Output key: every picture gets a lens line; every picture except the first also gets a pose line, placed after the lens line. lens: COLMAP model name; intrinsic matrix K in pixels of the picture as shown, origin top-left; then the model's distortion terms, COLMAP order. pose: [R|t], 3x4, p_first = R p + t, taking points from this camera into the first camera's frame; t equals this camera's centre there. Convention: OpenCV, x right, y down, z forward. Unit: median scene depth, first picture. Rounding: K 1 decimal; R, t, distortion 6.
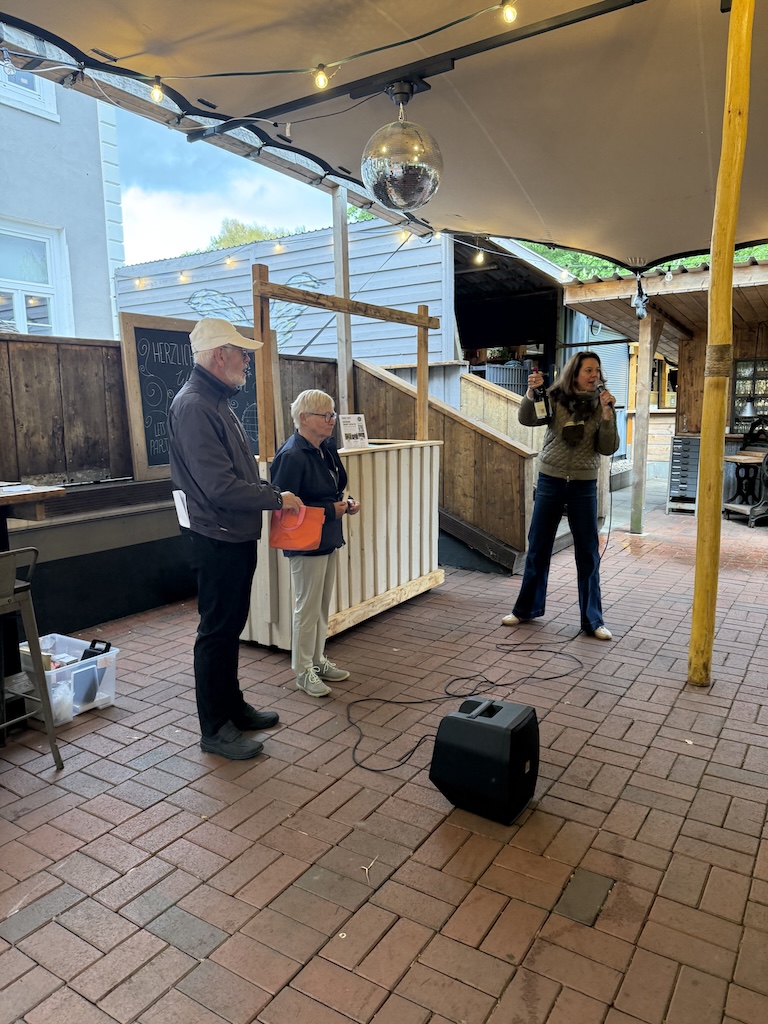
lens RADIAL K [[711.3, 0, 384.0], [0, 711.3, 512.0], [0, 0, 1]] dist [0.062339, -0.081081]
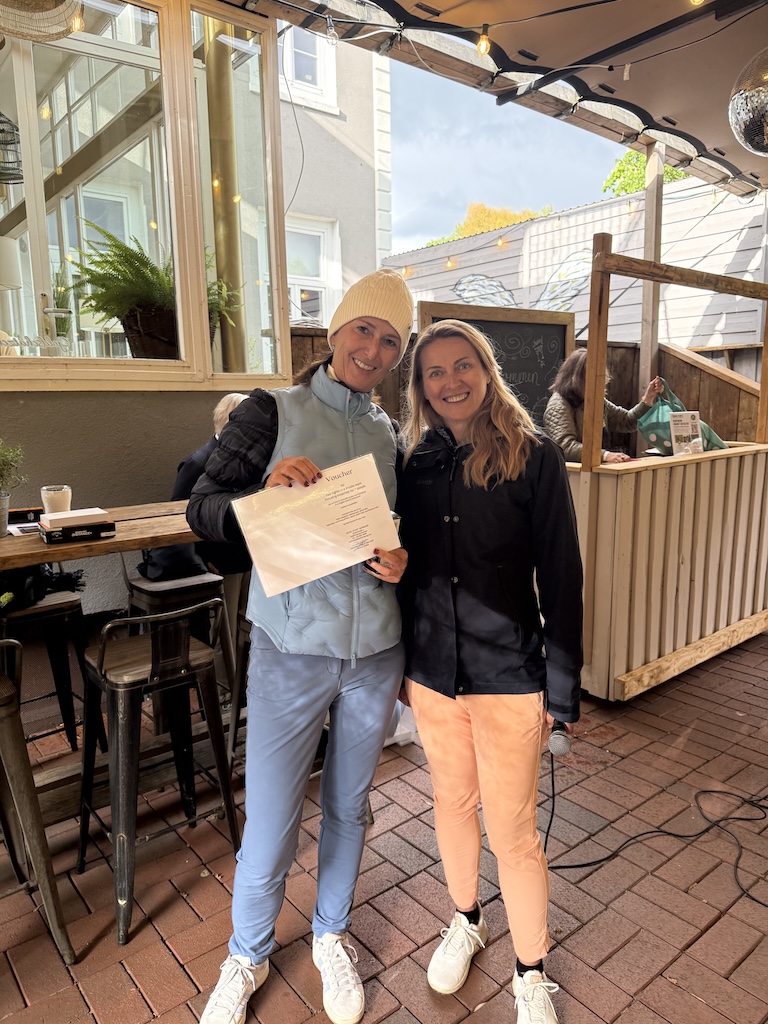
lens RADIAL K [[720.8, 0, 378.4], [0, 720.8, 518.1], [0, 0, 1]] dist [0.052758, -0.081858]
pose [[0.946756, 0.056693, -0.316921, -0.111523], [-0.049090, 0.998284, 0.031931, -0.027319], [0.318187, -0.014673, 0.947914, 0.103167]]
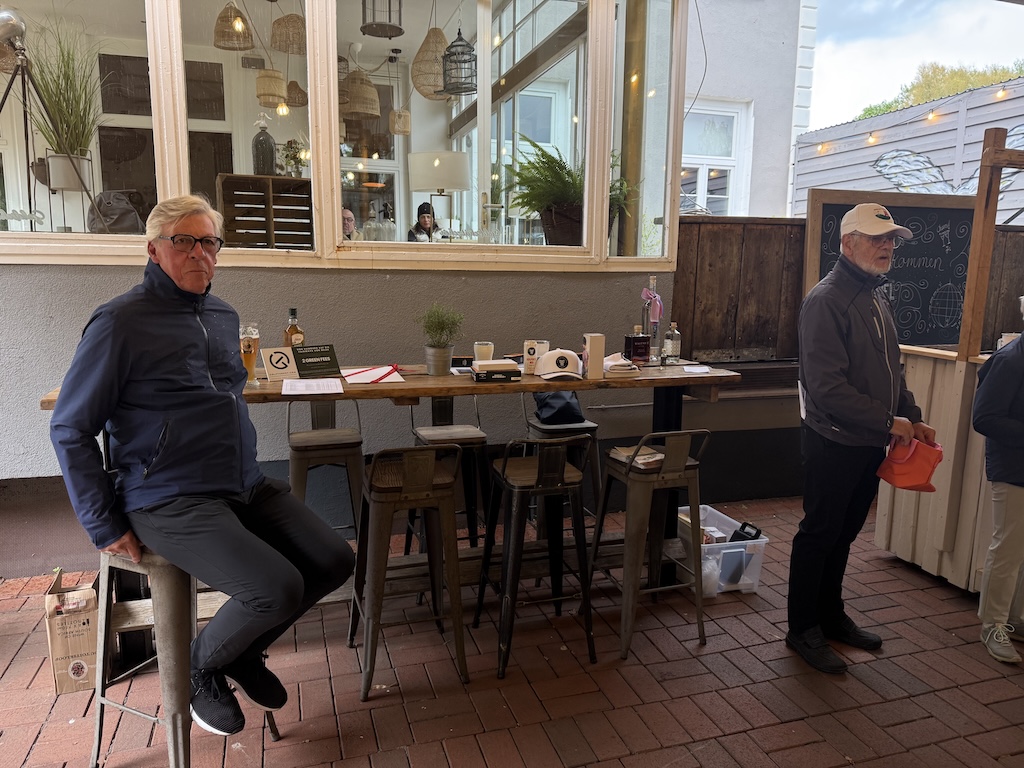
lens RADIAL K [[711.3, 0, 514.9], [0, 711.3, 378.5], [0, 0, 1]] dist [0.062339, -0.081081]
pose [[0.768528, 0.122413, -0.627997, -0.035497], [-0.119420, 0.991723, 0.047169, -0.023865], [0.628573, 0.038744, 0.776785, 0.008531]]
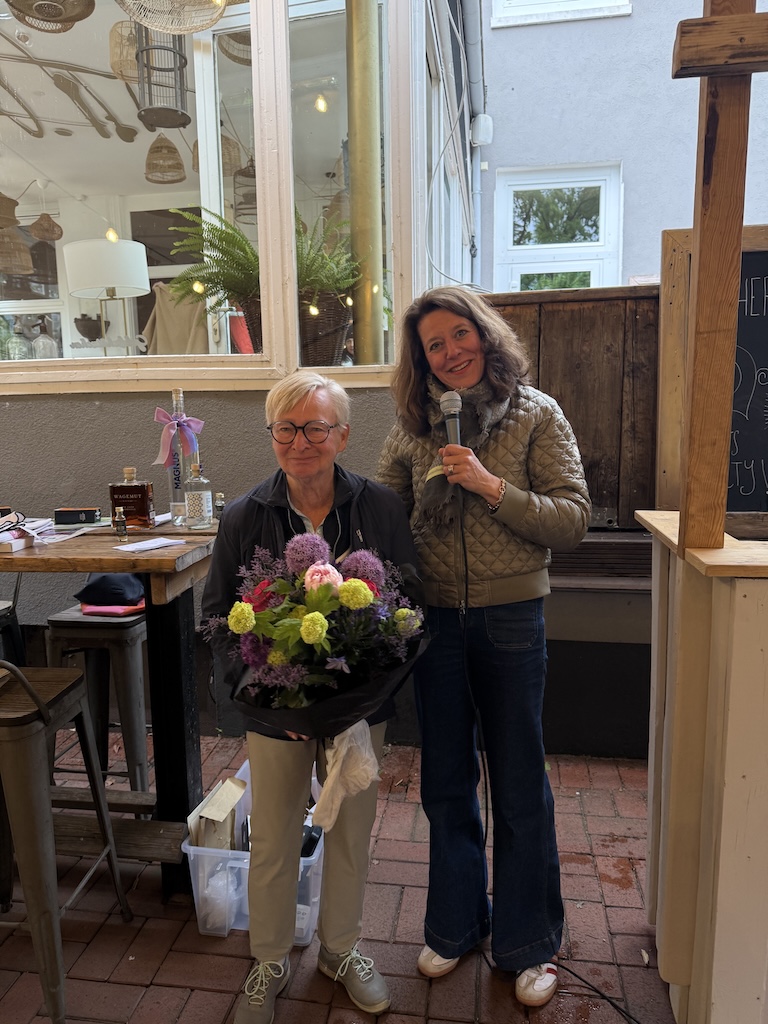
lens RADIAL K [[711.3, 0, 384.0], [0, 711.3, 512.0], [0, 0, 1]] dist [0.062339, -0.081081]
pose [[0.394498, 0.138774, -0.908357, 0.079823], [-0.126362, 0.987332, 0.095960, -0.094004], [0.910167, 0.076926, 0.407036, 0.611754]]
